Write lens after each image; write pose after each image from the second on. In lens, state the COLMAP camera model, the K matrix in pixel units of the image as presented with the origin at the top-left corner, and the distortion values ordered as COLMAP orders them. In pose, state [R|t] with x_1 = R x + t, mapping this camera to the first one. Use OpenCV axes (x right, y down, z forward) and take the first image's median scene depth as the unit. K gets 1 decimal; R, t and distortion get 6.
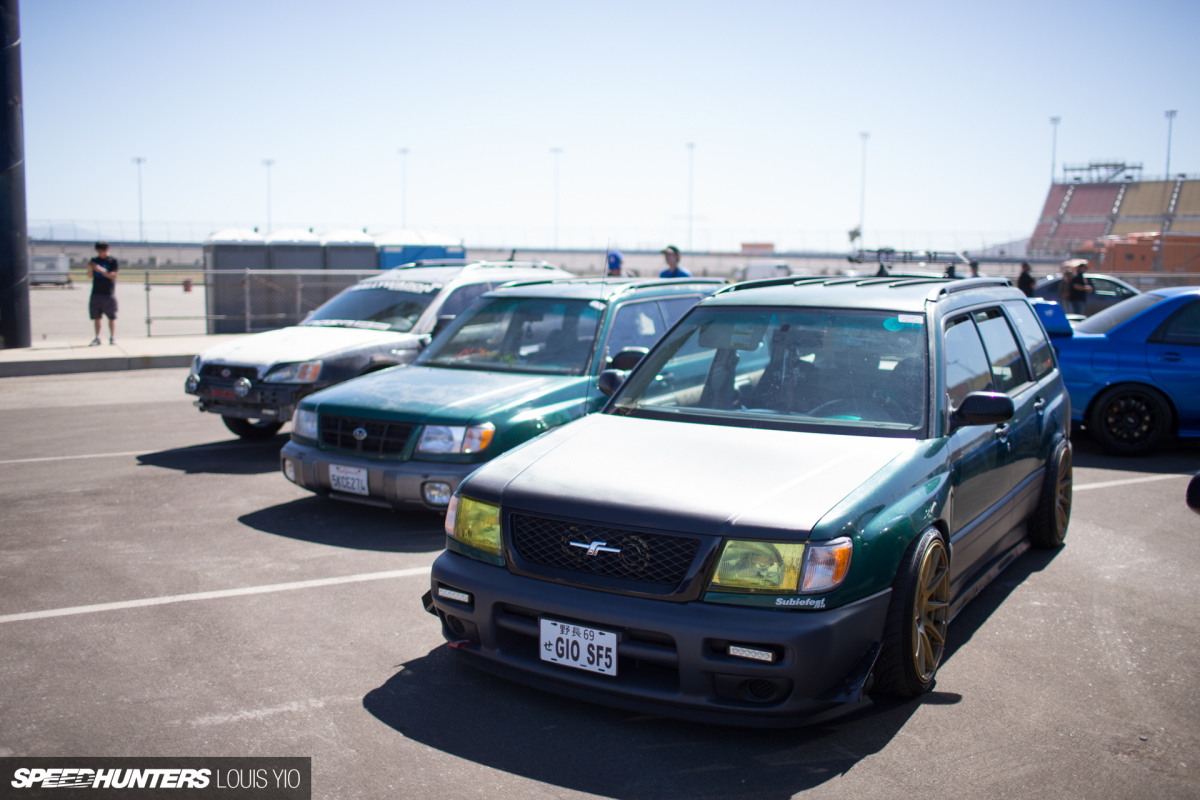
lens RADIAL K [[1260.3, 0, 600.0], [0, 1260.3, 400.0], [0, 0, 1]] dist [-0.139611, 0.244050]
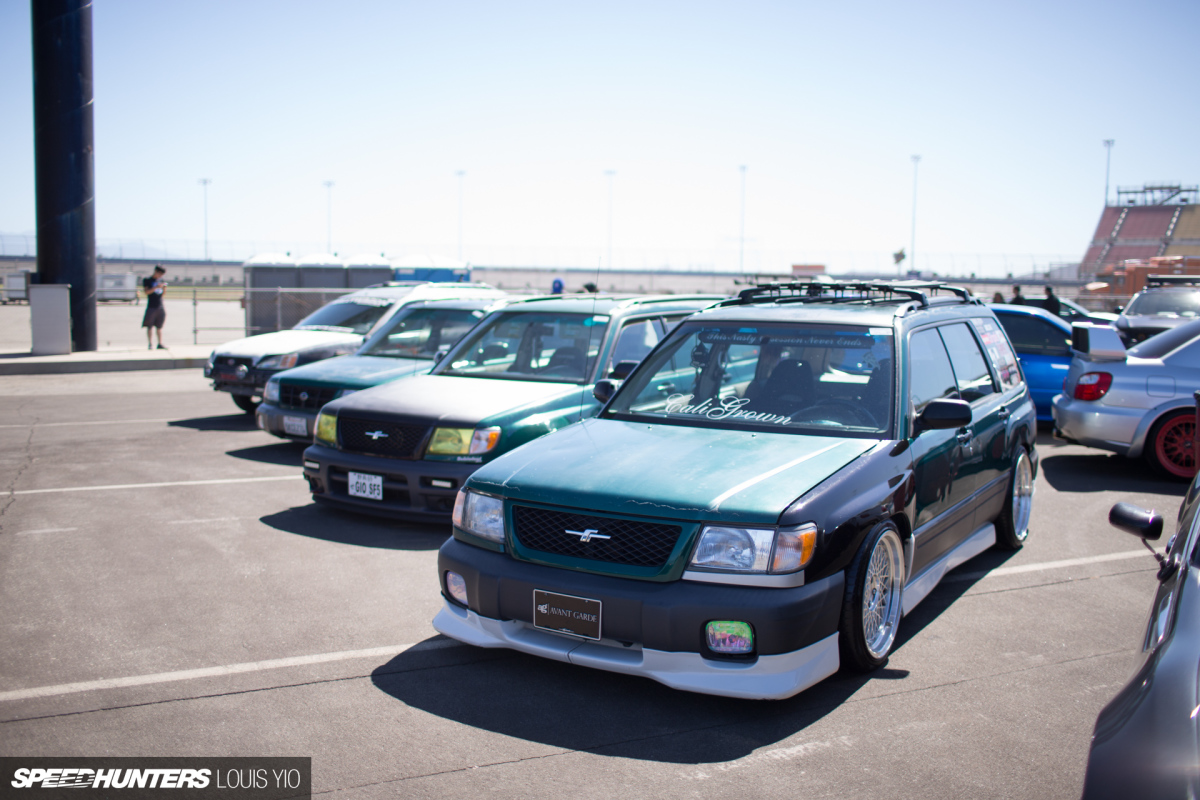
lens RADIAL K [[1260.3, 0, 600.0], [0, 1260.3, 400.0], [0, 0, 1]] dist [-0.139611, 0.244050]
pose [[0.998822, 0.009395, -0.047603, 0.072765], [-0.010156, 0.999824, -0.015785, 0.015650], [0.047446, 0.016250, 0.998742, -0.151971]]
